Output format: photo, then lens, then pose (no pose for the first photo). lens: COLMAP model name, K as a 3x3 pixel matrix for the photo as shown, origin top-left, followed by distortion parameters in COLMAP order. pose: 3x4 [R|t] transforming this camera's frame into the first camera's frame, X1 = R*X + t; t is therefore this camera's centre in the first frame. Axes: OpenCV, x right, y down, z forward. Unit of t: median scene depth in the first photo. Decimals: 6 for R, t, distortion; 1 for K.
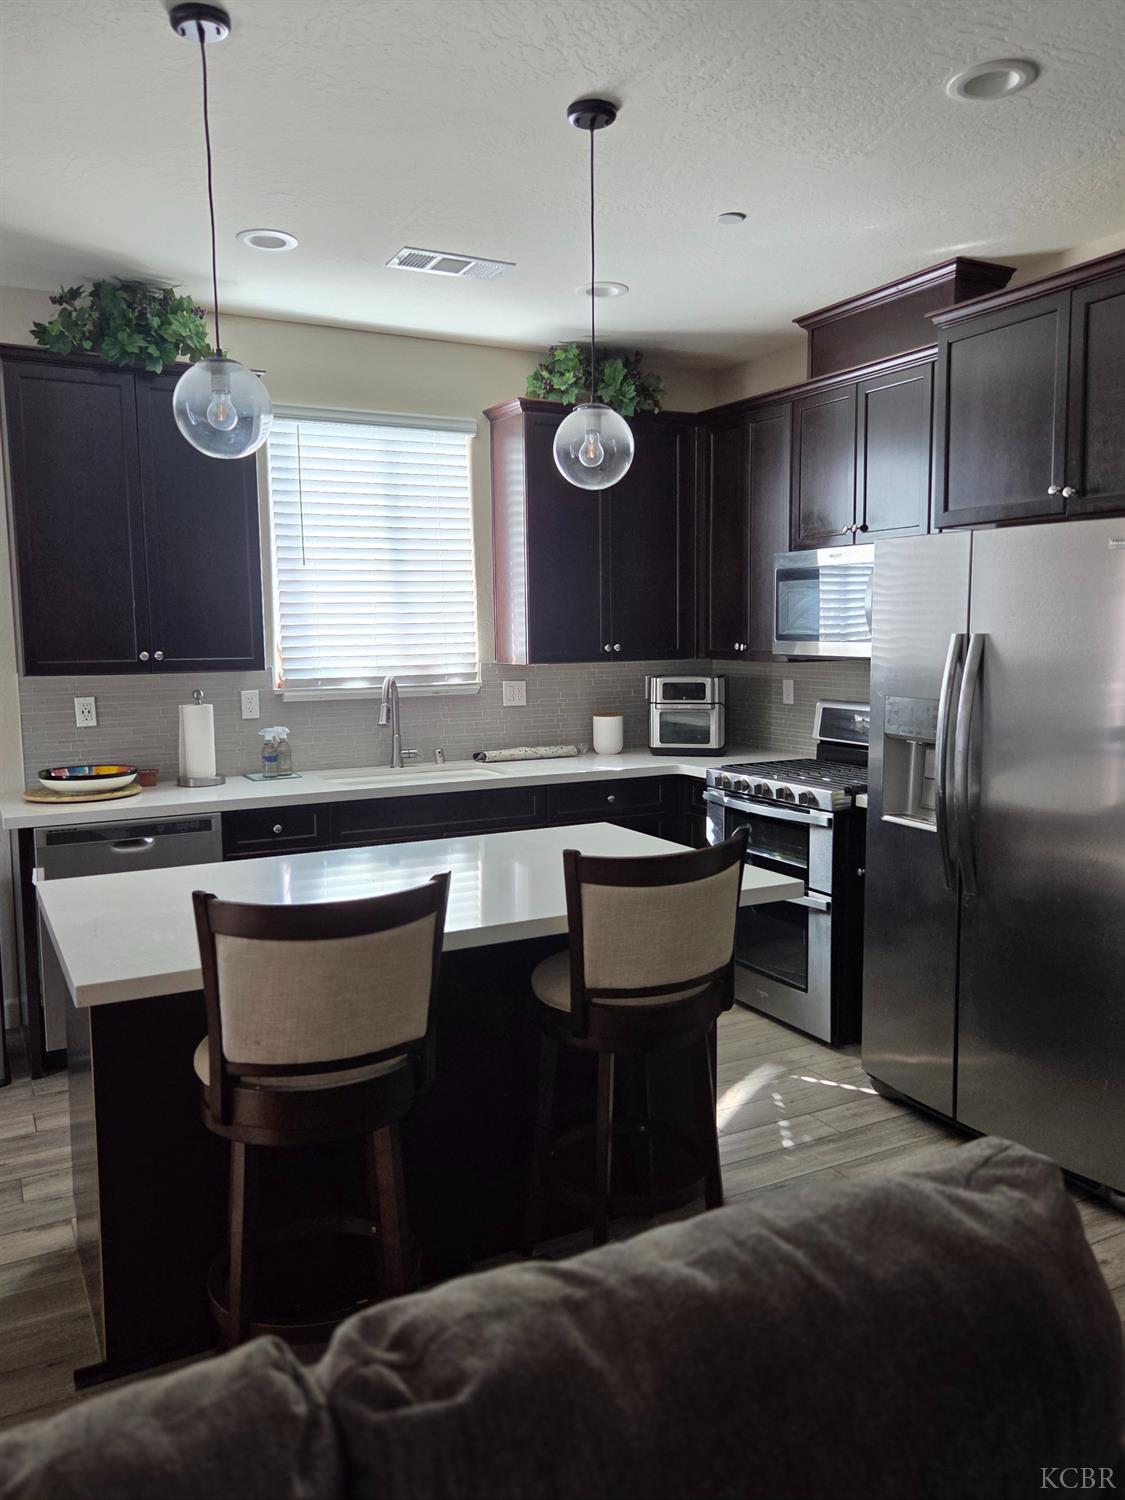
lens RADIAL K [[1184.6, 0, 562.5], [0, 1184.6, 750.0], [0, 0, 1]] dist [0.057677, -0.005071]
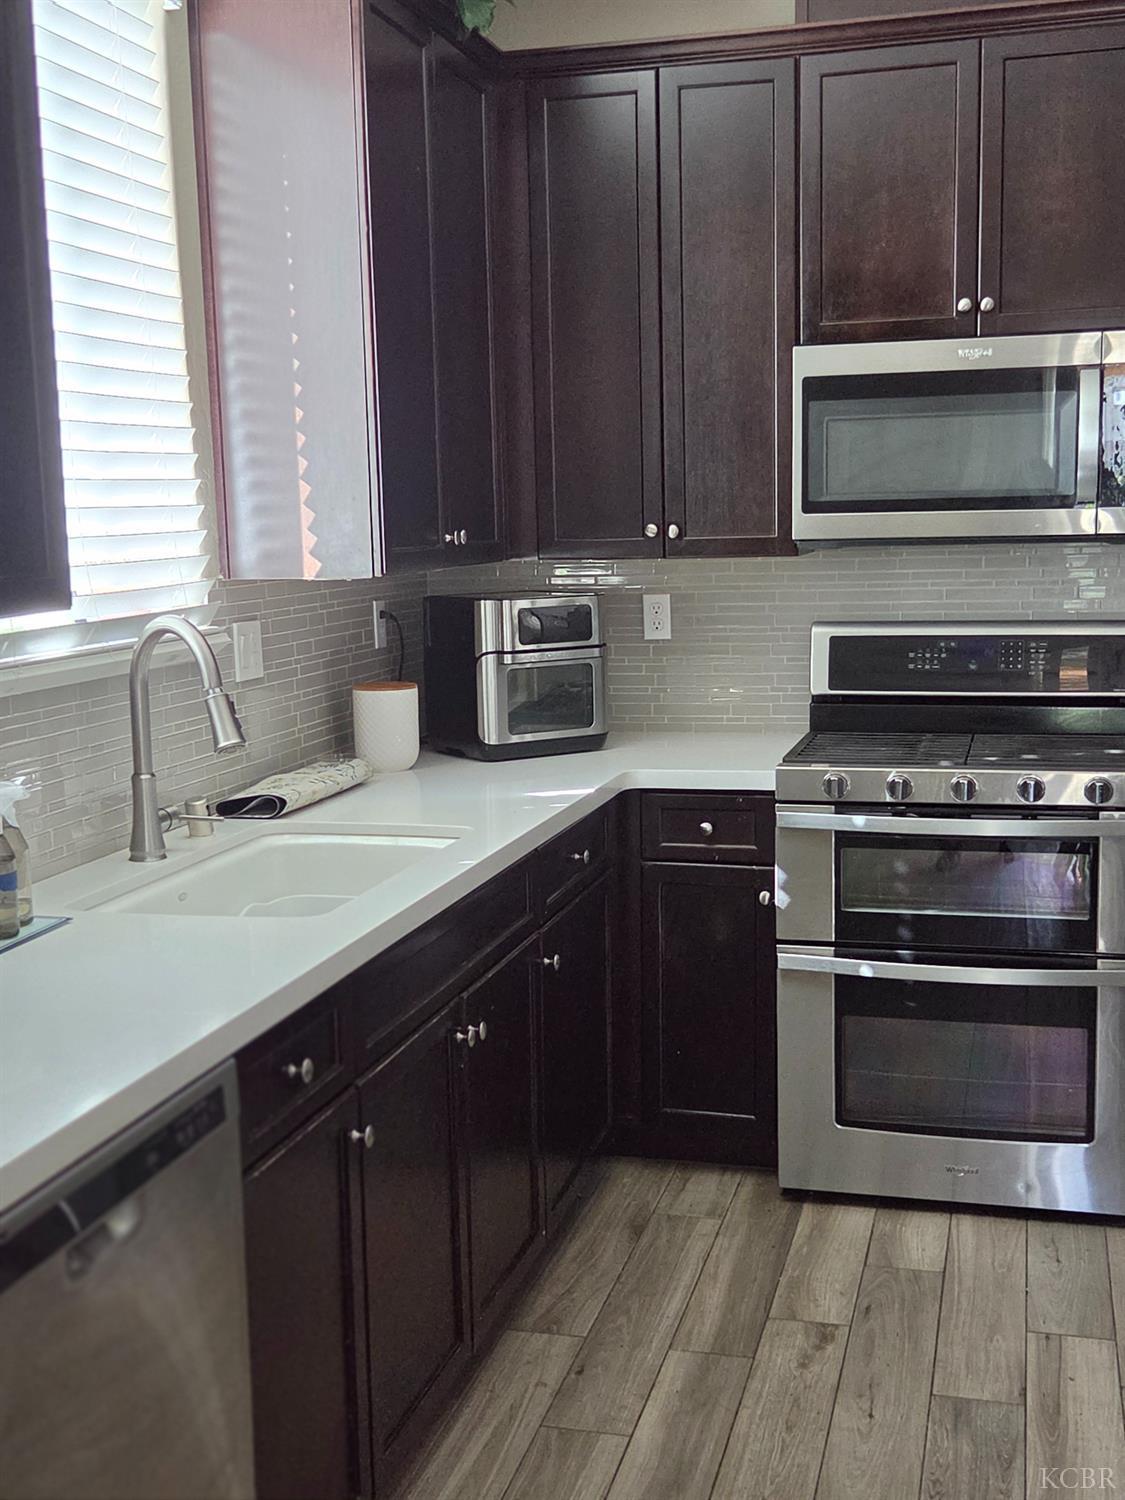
lens RADIAL K [[1843.6, 0, 567.6], [0, 1843.6, 765.6], [0, 0, 1]] dist [0.076483, -0.010459]
pose [[0.672631, -0.107277, 0.732161, -0.511039], [0.094070, 0.993804, 0.059192, -0.039881], [-0.733975, 0.029059, 0.678555, 0.526203]]
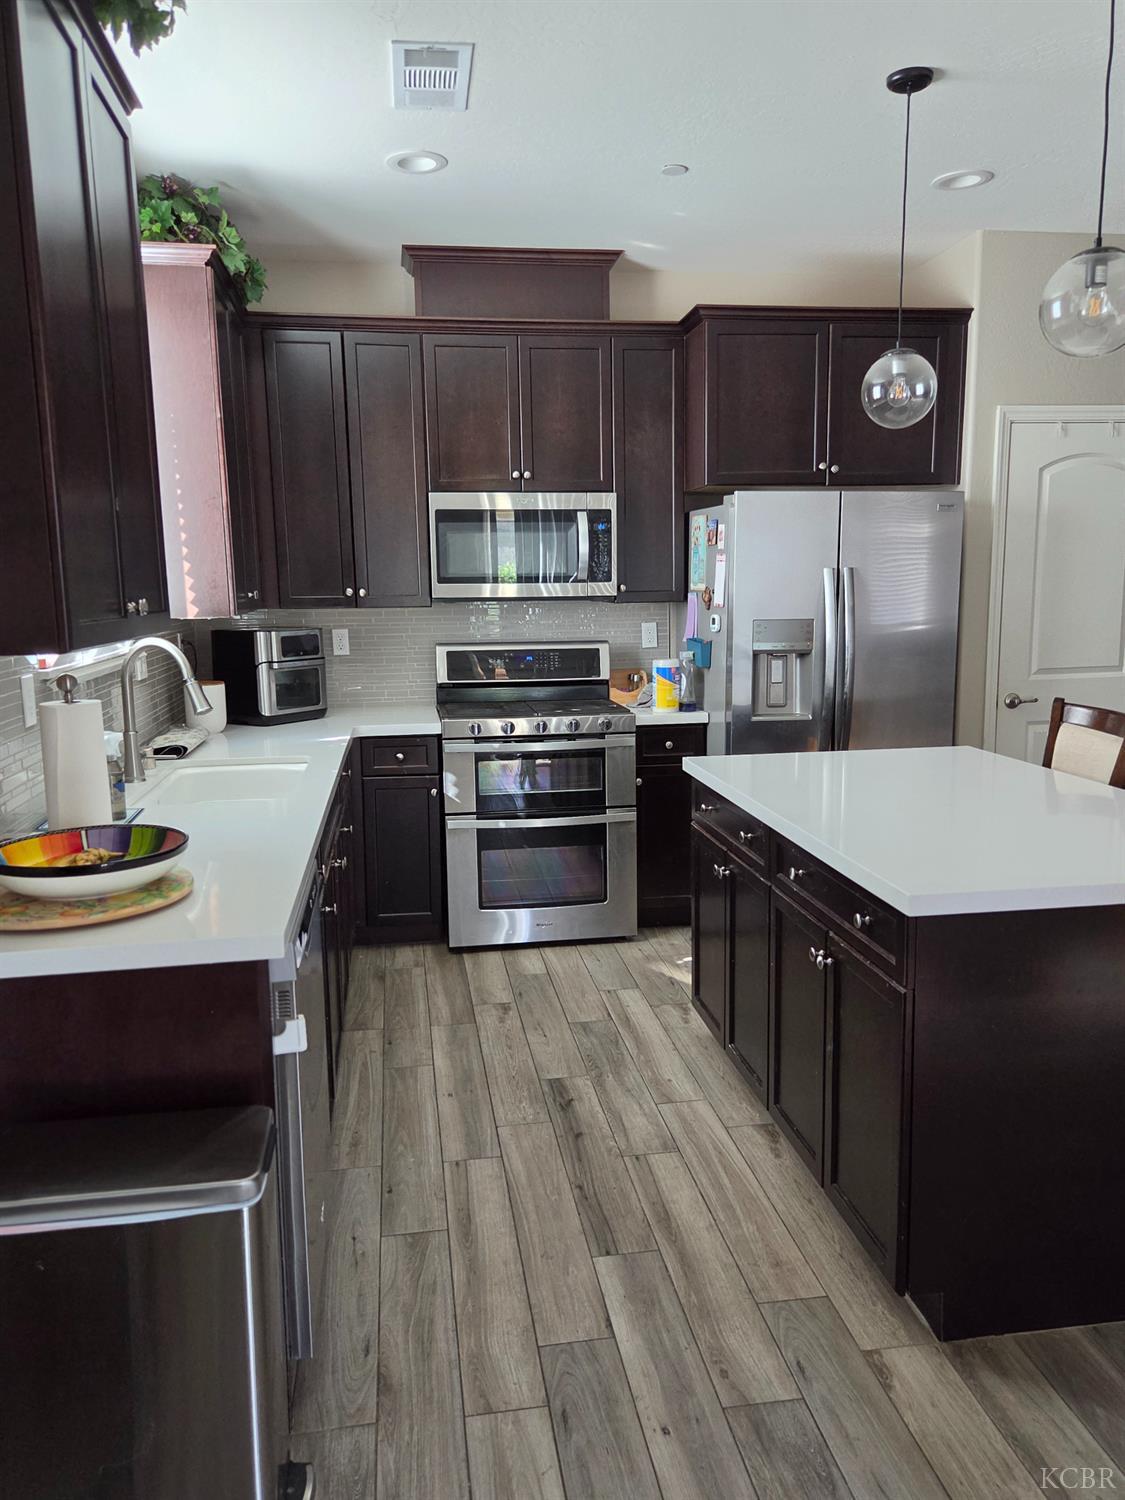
lens RADIAL K [[1173.3, 0, 606.5], [0, 1173.3, 755.0], [0, 0, 1]] dist [0.088367, -0.003394]
pose [[0.301949, -0.139910, 0.943002, -0.716093], [0.111968, 0.987531, 0.110664, -0.045486], [-0.946726, 0.072171, 0.313849, 0.581699]]
